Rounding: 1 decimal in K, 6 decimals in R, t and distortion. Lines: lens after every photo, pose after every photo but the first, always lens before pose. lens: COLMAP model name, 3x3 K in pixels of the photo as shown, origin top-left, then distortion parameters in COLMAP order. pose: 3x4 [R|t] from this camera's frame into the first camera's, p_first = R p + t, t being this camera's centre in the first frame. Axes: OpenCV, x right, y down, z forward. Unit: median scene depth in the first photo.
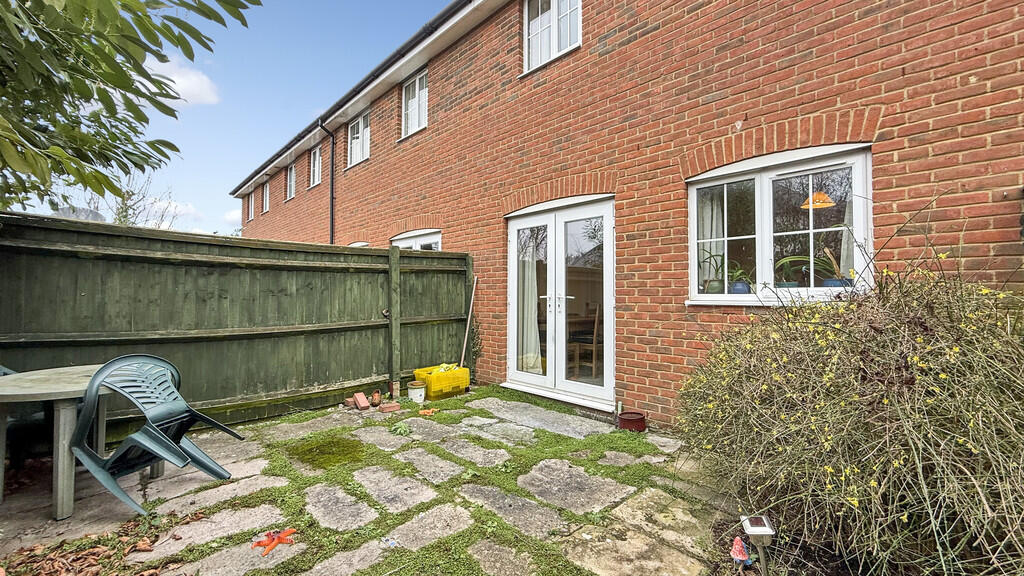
lens RADIAL K [[399.5, 0, 508.2], [0, 399.5, 287.7], [0, 0, 1]] dist [-0.000869, -0.000098]
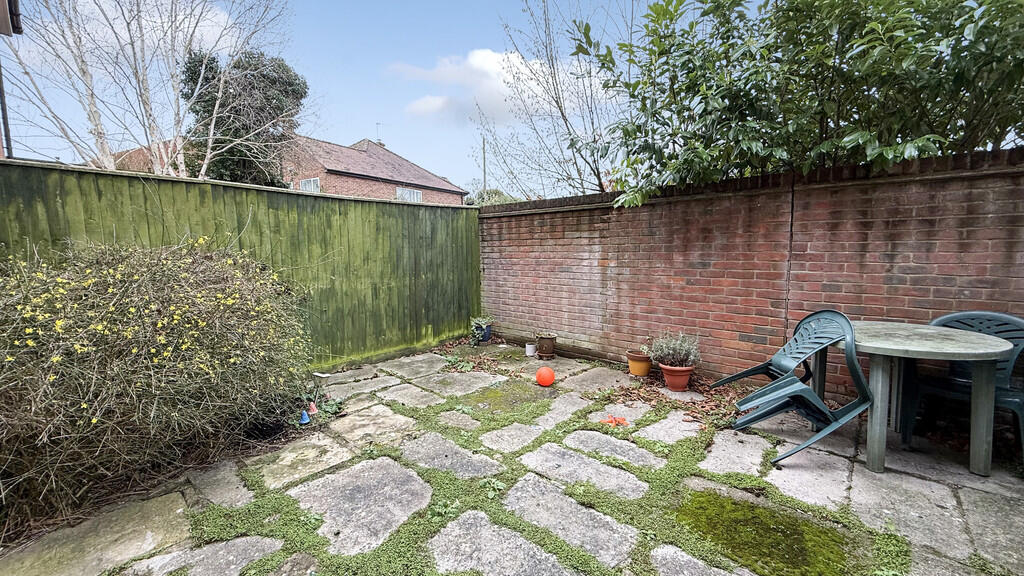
lens RADIAL K [[399.5, 0, 508.2], [0, 399.5, 287.7], [0, 0, 1]] dist [-0.000869, -0.000098]
pose [[-0.997314, 0.018374, -0.070898, -0.082411], [0.012573, 0.996600, 0.081430, 0.024093], [0.072153, 0.080320, -0.994154, 1.855967]]
